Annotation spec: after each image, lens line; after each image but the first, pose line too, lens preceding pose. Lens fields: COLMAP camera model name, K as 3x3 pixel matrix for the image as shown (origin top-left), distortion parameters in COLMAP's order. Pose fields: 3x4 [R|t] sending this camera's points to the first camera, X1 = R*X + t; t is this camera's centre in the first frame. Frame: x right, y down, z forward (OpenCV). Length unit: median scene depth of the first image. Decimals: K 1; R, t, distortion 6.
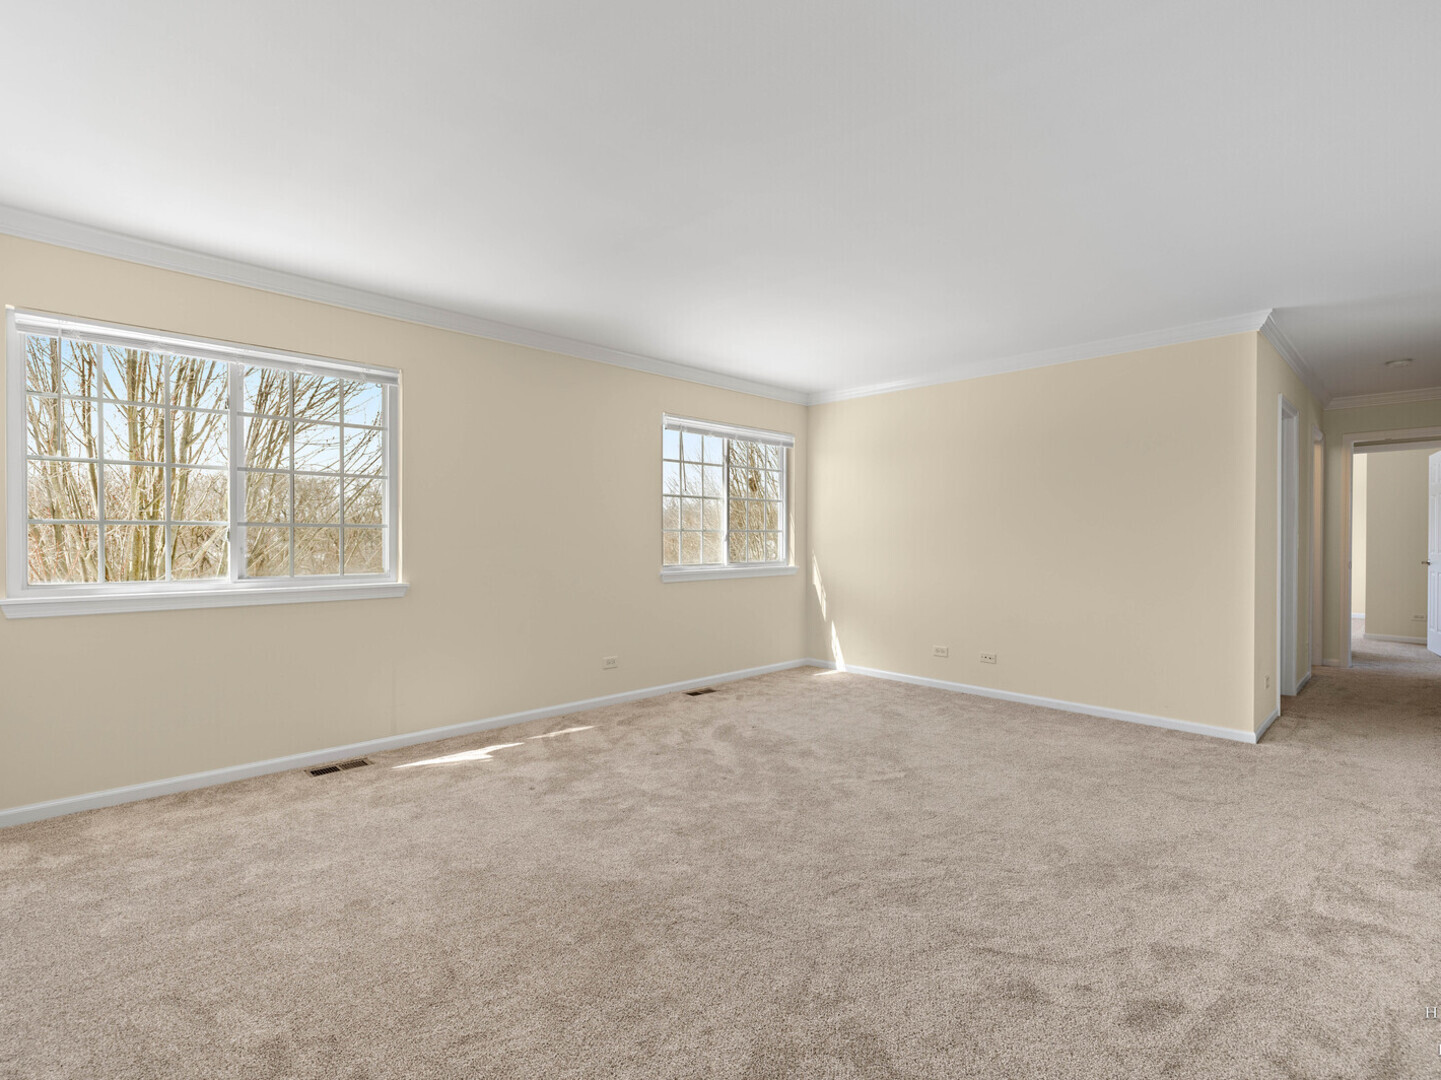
lens RADIAL K [[675.5, 0, 728.0], [0, 675.5, 534.4], [0, 0, 1]] dist [-0.000529, -0.000145]
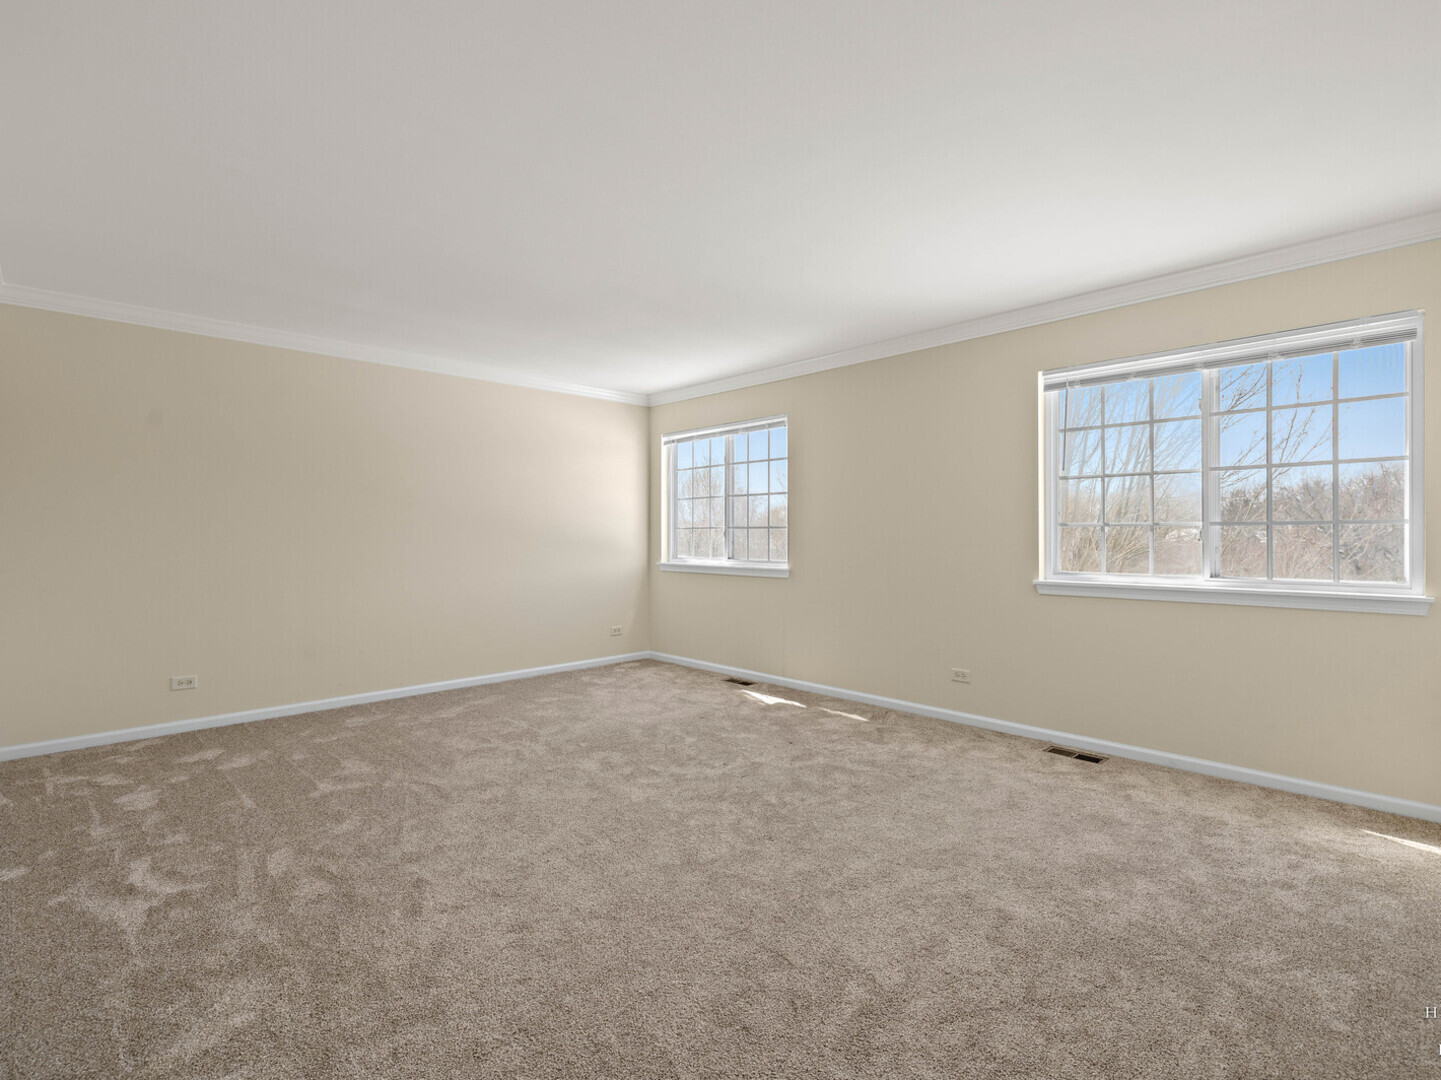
lens RADIAL K [[675.5, 0, 728.0], [0, 675.5, 534.4], [0, 0, 1]] dist [-0.000529, -0.000145]
pose [[0.017801, -0.005846, -0.999824, 0.511364], [0.005248, 0.999970, -0.005753, 0.005988], [0.999828, -0.005145, 0.017831, 0.486793]]
